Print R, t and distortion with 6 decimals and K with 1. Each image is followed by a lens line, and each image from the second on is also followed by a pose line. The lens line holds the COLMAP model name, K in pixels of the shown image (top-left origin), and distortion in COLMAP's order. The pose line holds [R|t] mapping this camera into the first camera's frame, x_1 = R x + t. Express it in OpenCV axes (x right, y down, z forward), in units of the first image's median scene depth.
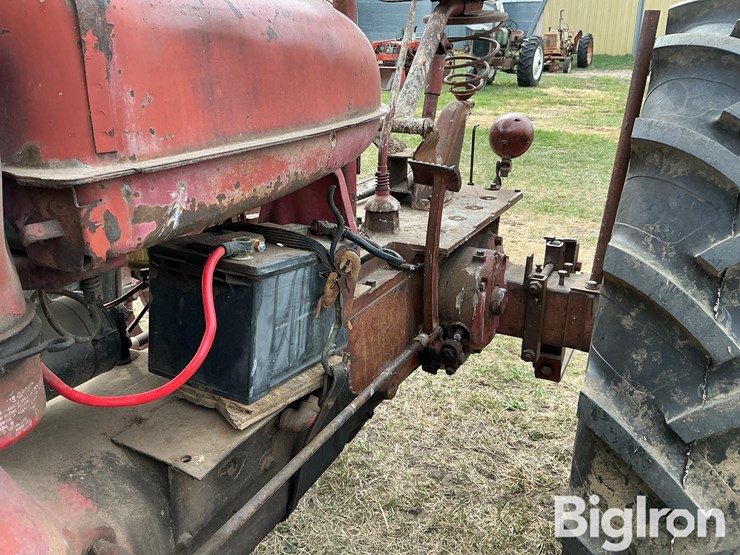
lens RADIAL K [[615.4, 0, 369.7], [0, 615.4, 277.1], [0, 0, 1]] dist [0.122389, -0.241305]
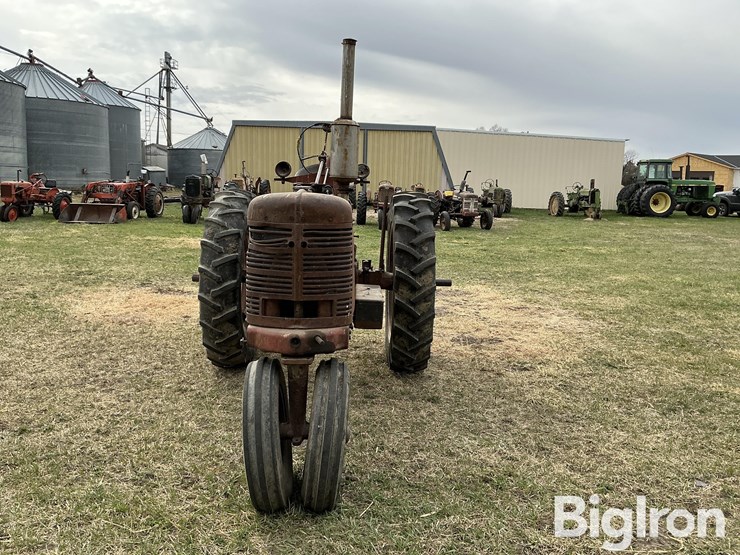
lens RADIAL K [[615.4, 0, 371.8], [0, 615.4, 275.7], [0, 0, 1]] dist [0.122389, -0.241305]
pose [[0.871048, -0.054778, 0.488134, -2.471893], [0.155298, 0.973499, -0.167876, 1.116231], [-0.466002, 0.222034, 0.856471, -3.467398]]
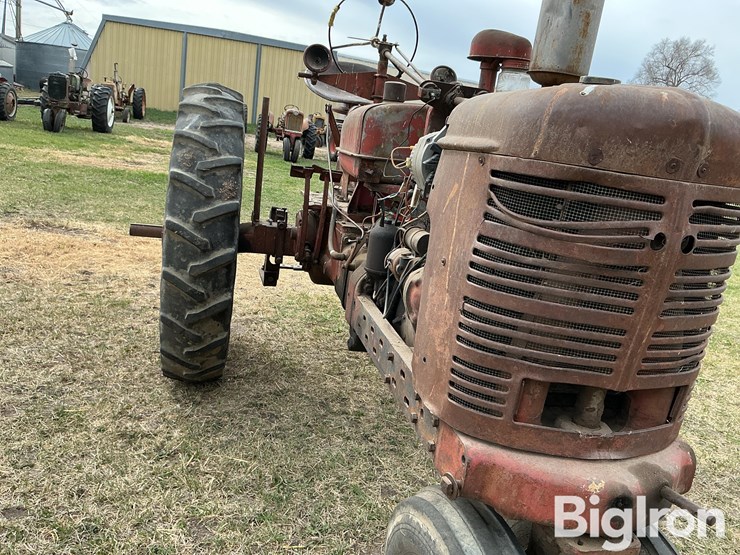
lens RADIAL K [[615.4, 0, 369.2], [0, 615.4, 279.2], [0, 0, 1]] dist [0.122389, -0.241305]
pose [[0.755414, -0.063848, 0.652129, -2.375593], [0.110908, 0.993340, -0.031219, 0.386433], [-0.645793, 0.095909, 0.757465, -1.023240]]
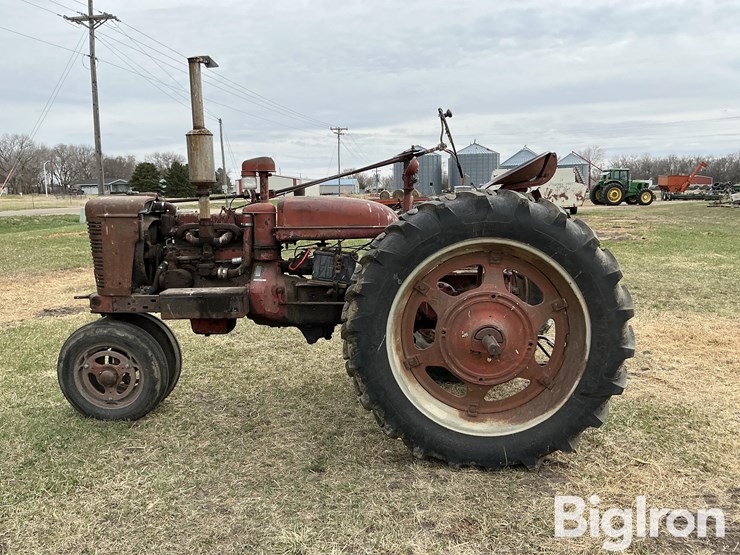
lens RADIAL K [[615.4, 0, 368.4], [0, 615.4, 278.4], [0, 0, 1]] dist [0.122389, -0.241305]
pose [[0.423529, 0.110546, -0.899112, 4.158965], [-0.301302, 0.953208, -0.024733, 0.169690], [0.854307, 0.281379, 0.437019, -0.720819]]
